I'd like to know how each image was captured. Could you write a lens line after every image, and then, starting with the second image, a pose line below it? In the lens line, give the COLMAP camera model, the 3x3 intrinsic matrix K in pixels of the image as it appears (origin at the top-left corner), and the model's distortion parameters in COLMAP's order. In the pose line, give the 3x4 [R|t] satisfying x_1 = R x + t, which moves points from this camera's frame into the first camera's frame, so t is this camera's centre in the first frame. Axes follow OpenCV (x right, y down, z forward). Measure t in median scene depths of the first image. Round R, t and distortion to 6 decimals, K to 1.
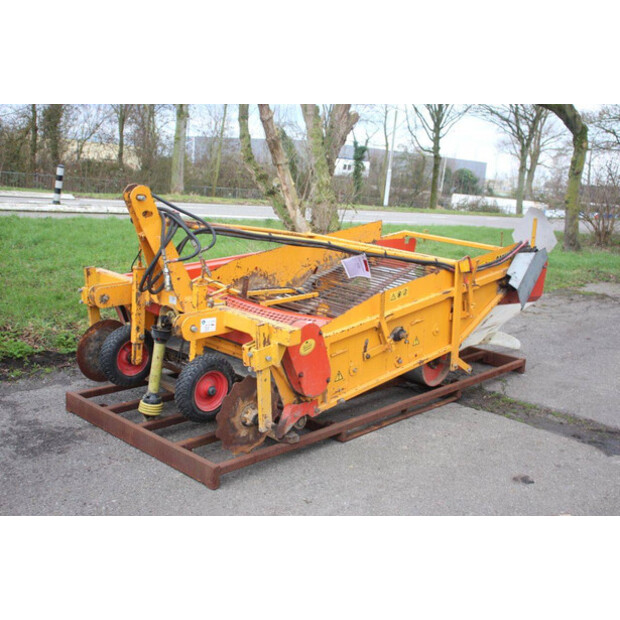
lens RADIAL K [[734.2, 0, 310.2], [0, 734.2, 320.4], [0, 0, 1]] dist [-0.003991, 0.036503]
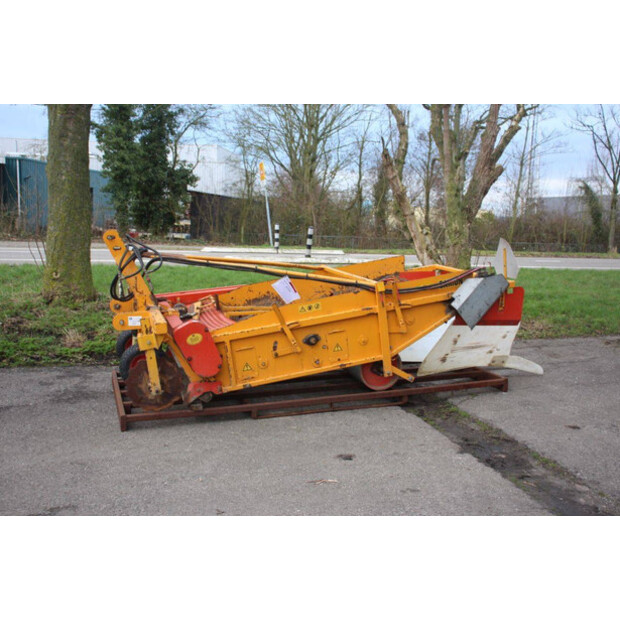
lens RADIAL K [[677.8, 0, 310.0], [0, 677.8, 310.0], [0, 0, 1]] dist [-0.025819, 0.013468]
pose [[0.877514, 0.011597, -0.479411, 0.682414], [-0.053609, 0.995813, -0.074038, 0.055017], [0.476545, 0.090670, 0.874462, -0.021058]]
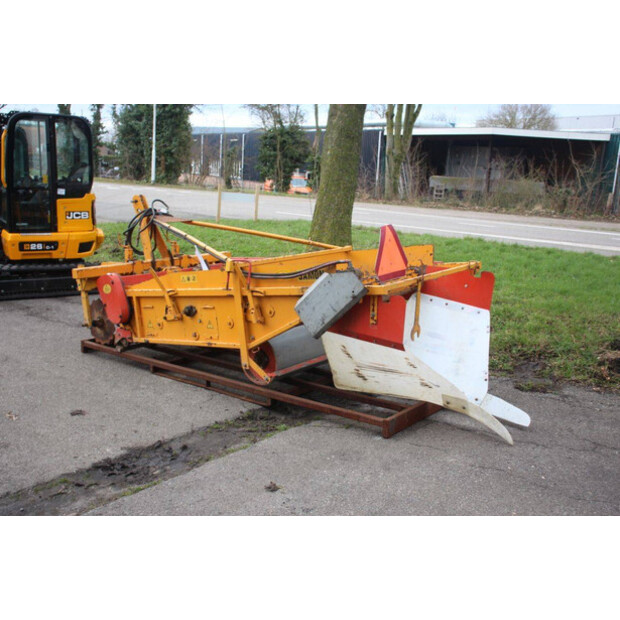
lens RADIAL K [[677.8, 0, 310.0], [0, 677.8, 310.0], [0, 0, 1]] dist [-0.025819, 0.013468]
pose [[0.088002, 0.130395, -0.987549, 1.300201], [-0.232882, 0.966614, 0.106878, -0.157006], [0.968515, 0.220577, 0.115431, 1.081126]]
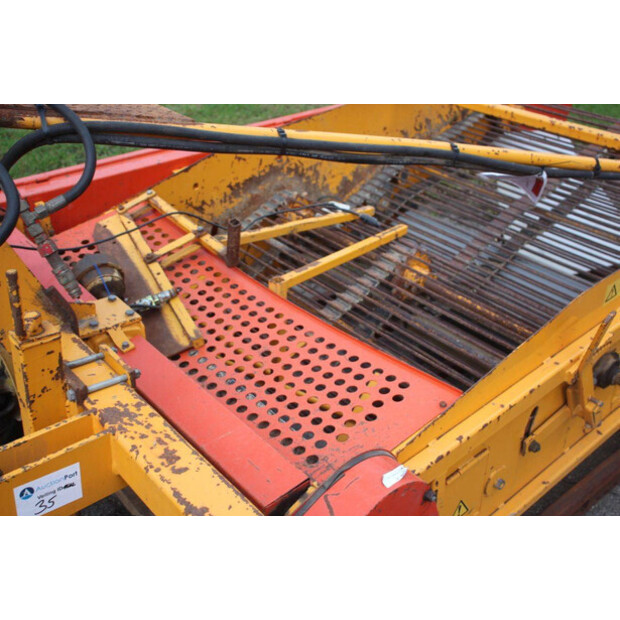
lens RADIAL K [[734.2, 0, 310.2], [0, 734.2, 320.4], [0, 0, 1]] dist [-0.003991, 0.036503]
pose [[0.995986, 0.034220, -0.082710, -0.010185], [-0.012062, 0.966918, 0.254803, -0.111762], [0.088693, -0.252783, 0.963449, 0.612299]]
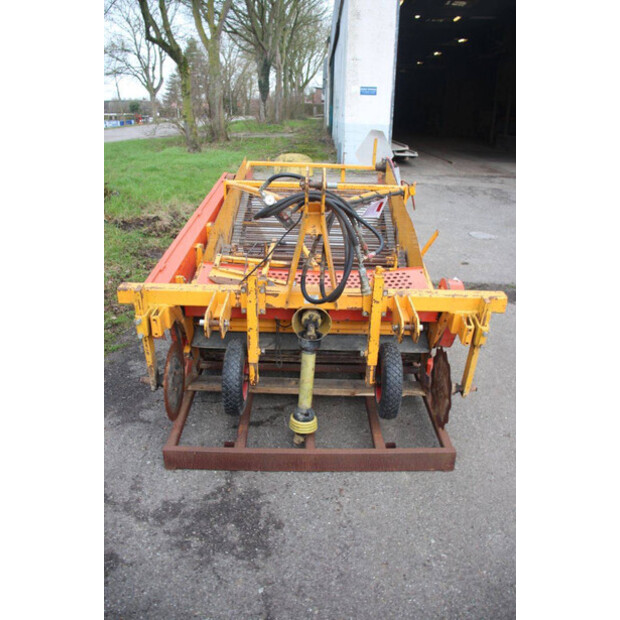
lens RADIAL K [[511.2, 0, 310.0], [0, 511.2, 310.0], [0, 0, 1]] dist [-0.169929, 0.136948]
pose [[0.725333, -0.328194, 0.605129, -0.494606], [0.183444, 0.939403, 0.289605, -0.168329], [-0.663506, -0.099053, 0.741585, 0.522302]]
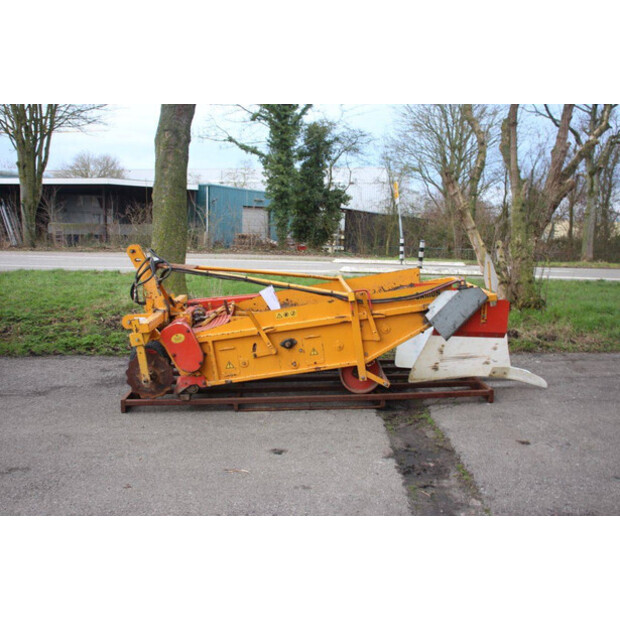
lens RADIAL K [[607.5, 0, 310.0], [0, 607.5, 310.0], [0, 0, 1]] dist [-0.064463, 0.018563]
pose [[0.709425, 0.029772, -0.704151, 0.969697], [-0.100986, 0.993092, -0.059754, 0.020728], [0.697508, 0.113501, 0.707531, 0.211921]]
